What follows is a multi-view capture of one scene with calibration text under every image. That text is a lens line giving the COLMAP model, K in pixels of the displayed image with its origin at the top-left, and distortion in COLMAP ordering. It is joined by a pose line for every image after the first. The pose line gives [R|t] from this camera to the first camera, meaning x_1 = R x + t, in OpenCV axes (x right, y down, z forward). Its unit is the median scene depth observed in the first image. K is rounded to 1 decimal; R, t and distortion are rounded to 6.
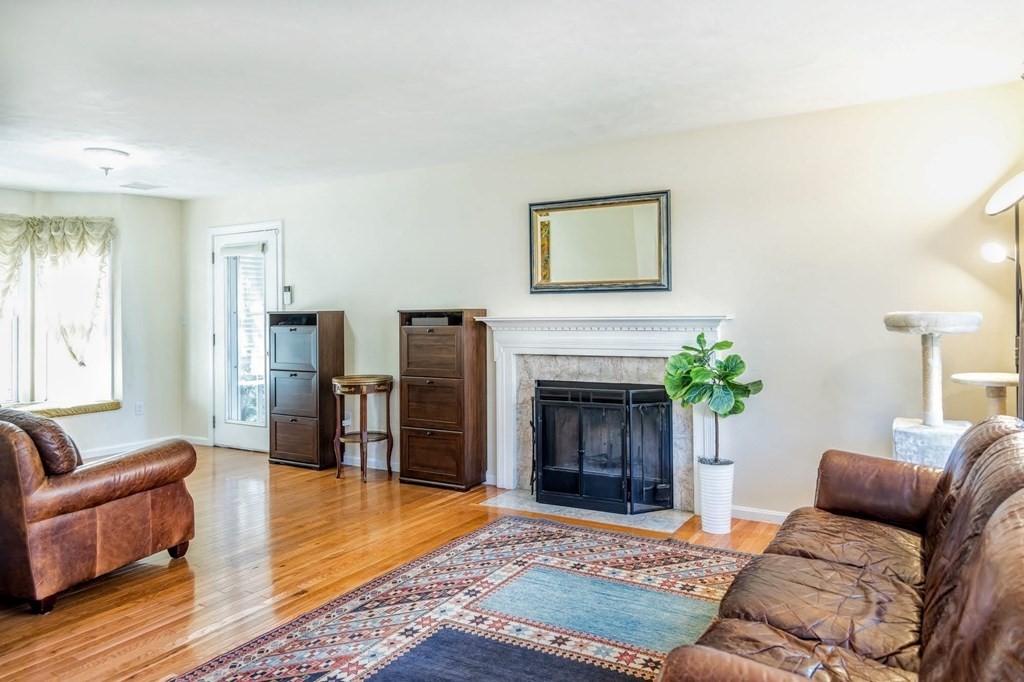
lens RADIAL K [[684.7, 0, 527.7], [0, 684.7, 307.4], [0, 0, 1]] dist [0.022969, 0.000616]
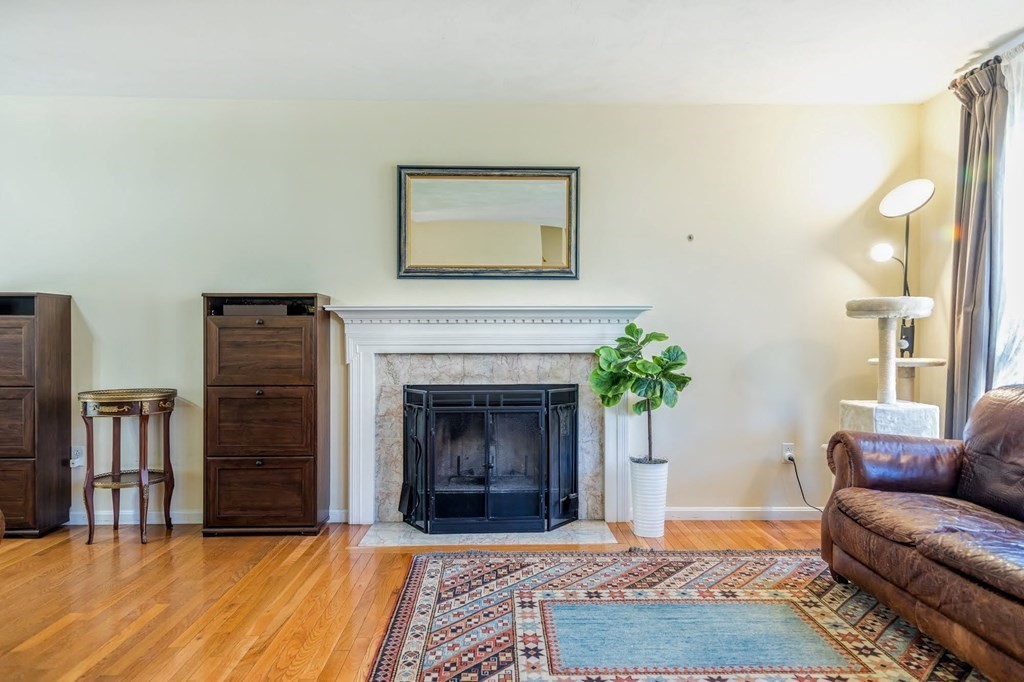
lens RADIAL K [[699.7, 0, 512.0], [0, 699.7, 341.0], [0, 0, 1]] dist [0.027920, -0.000773]
pose [[0.856215, 0.007633, 0.516563, -0.349817], [-0.013606, 0.999877, 0.007778, 0.052142], [-0.516440, -0.013688, 0.856214, 0.258898]]
